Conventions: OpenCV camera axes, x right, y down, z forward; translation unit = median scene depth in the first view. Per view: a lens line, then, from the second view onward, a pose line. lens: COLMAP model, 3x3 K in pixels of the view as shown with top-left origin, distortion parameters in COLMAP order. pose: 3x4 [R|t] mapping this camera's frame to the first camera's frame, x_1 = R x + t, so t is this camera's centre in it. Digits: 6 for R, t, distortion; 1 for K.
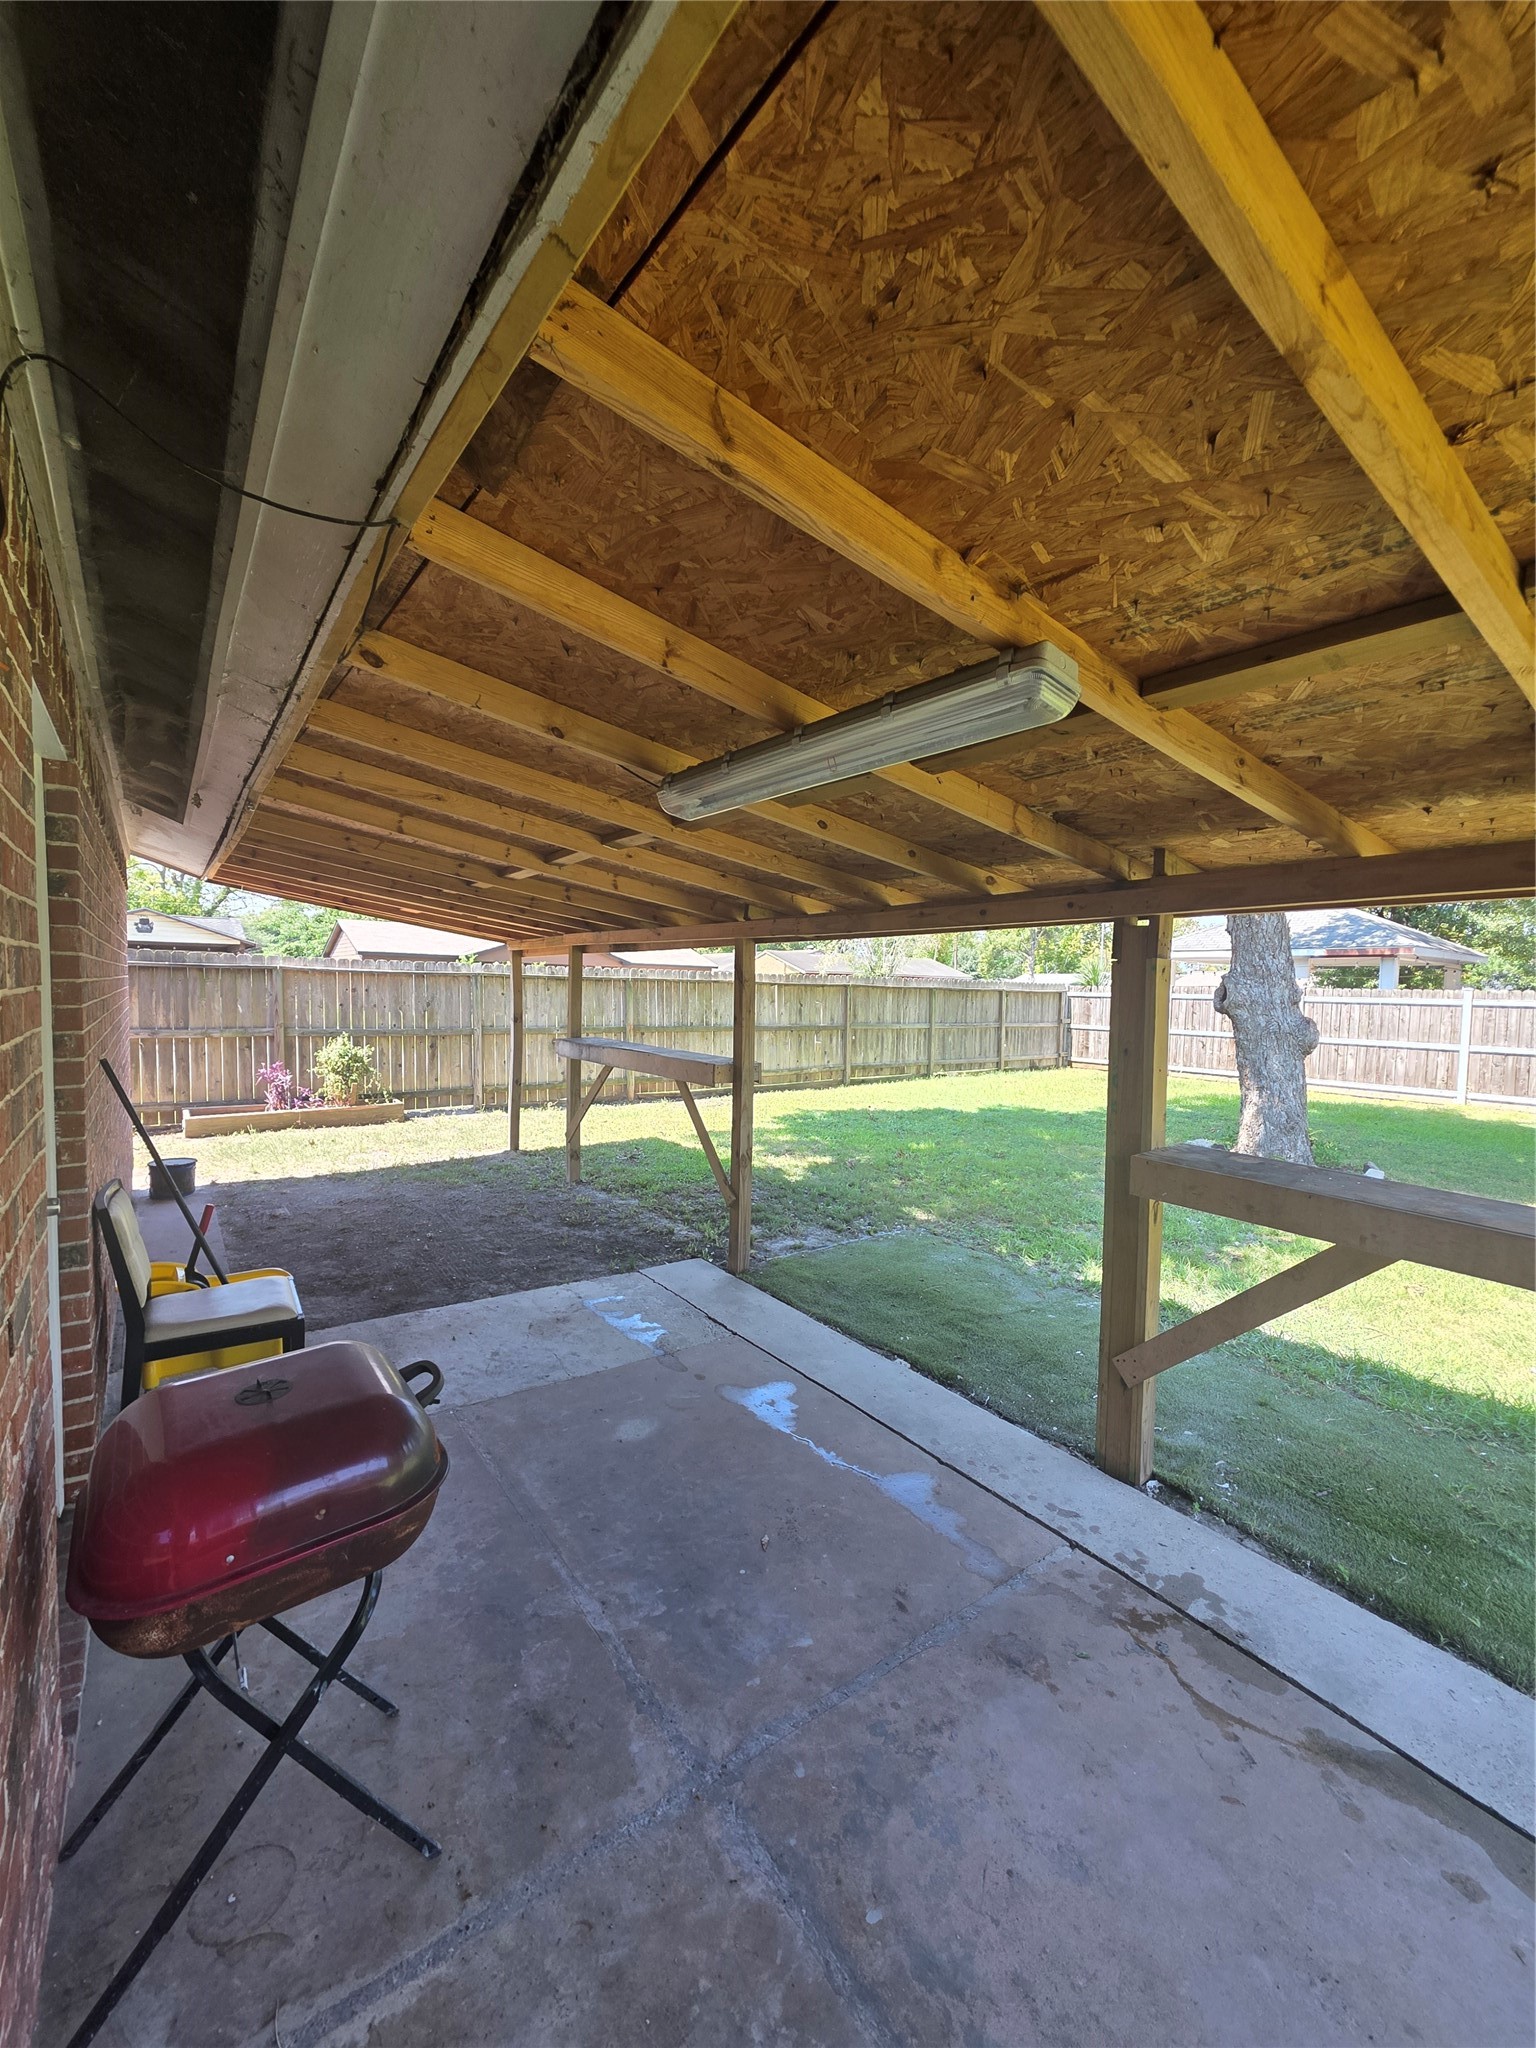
lens RADIAL K [[816.6, 0, 778.3], [0, 816.6, 1031.6], [0, 0, 1]] dist [0.002373, 0.000205]
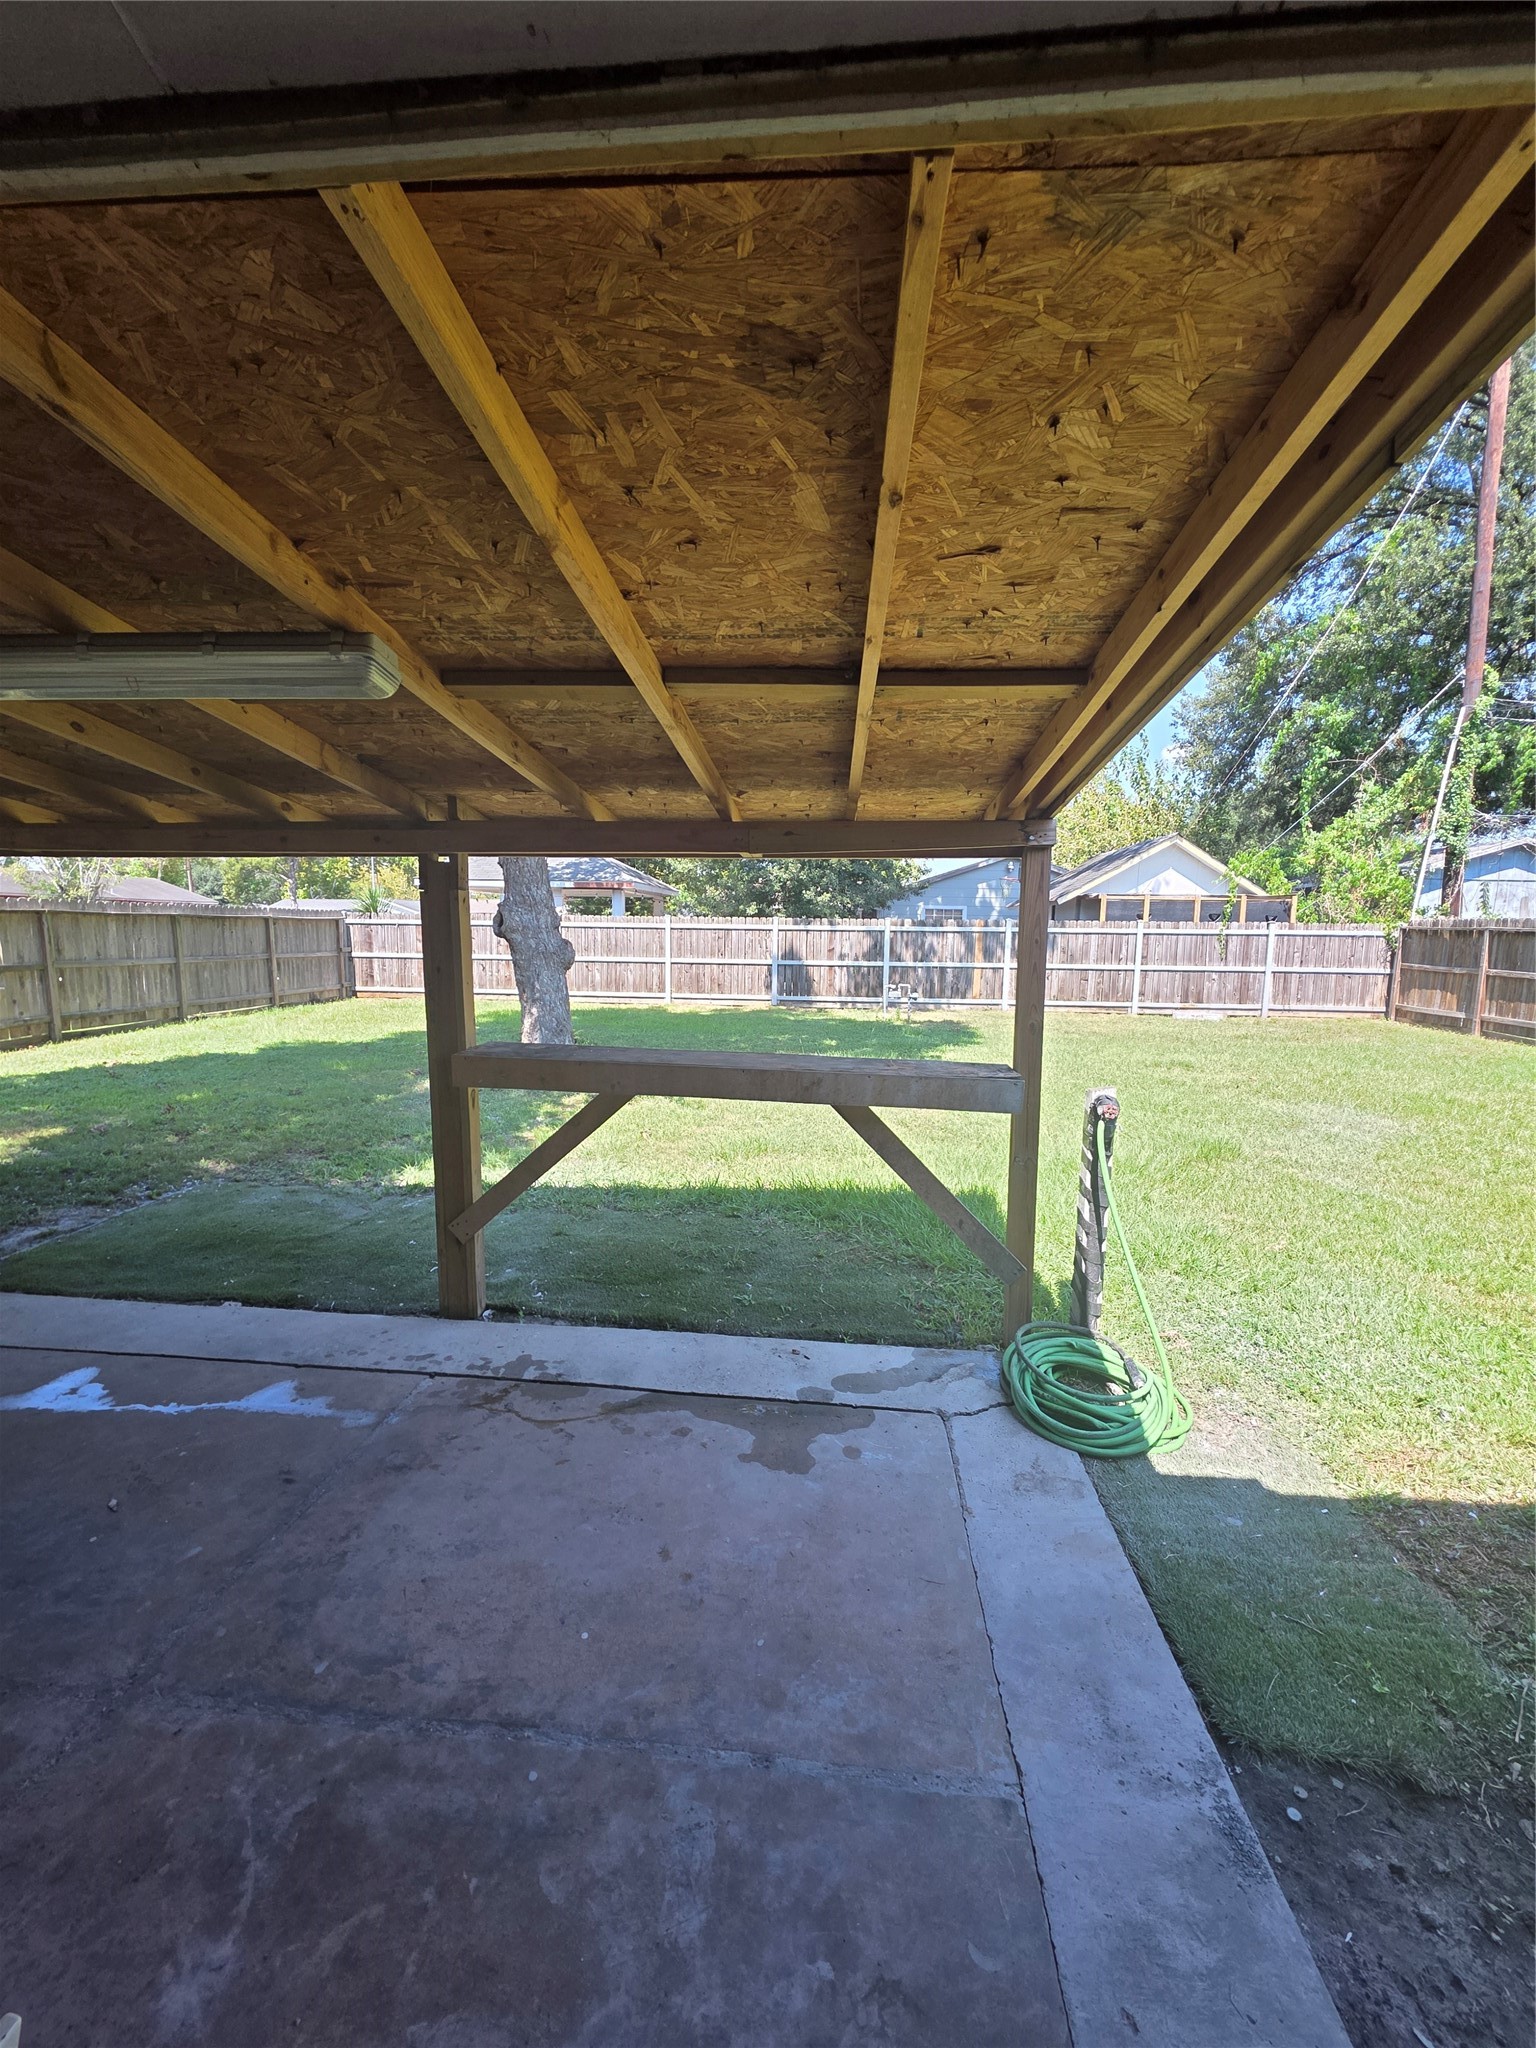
lens RADIAL K [[816.6, 0, 778.3], [0, 816.6, 1031.6], [0, 0, 1]] dist [0.002373, 0.000205]
pose [[0.674162, -0.104879, 0.731099, -0.115771], [0.039673, 0.993580, 0.105948, 0.008188], [-0.737517, -0.042421, 0.673995, -0.161079]]
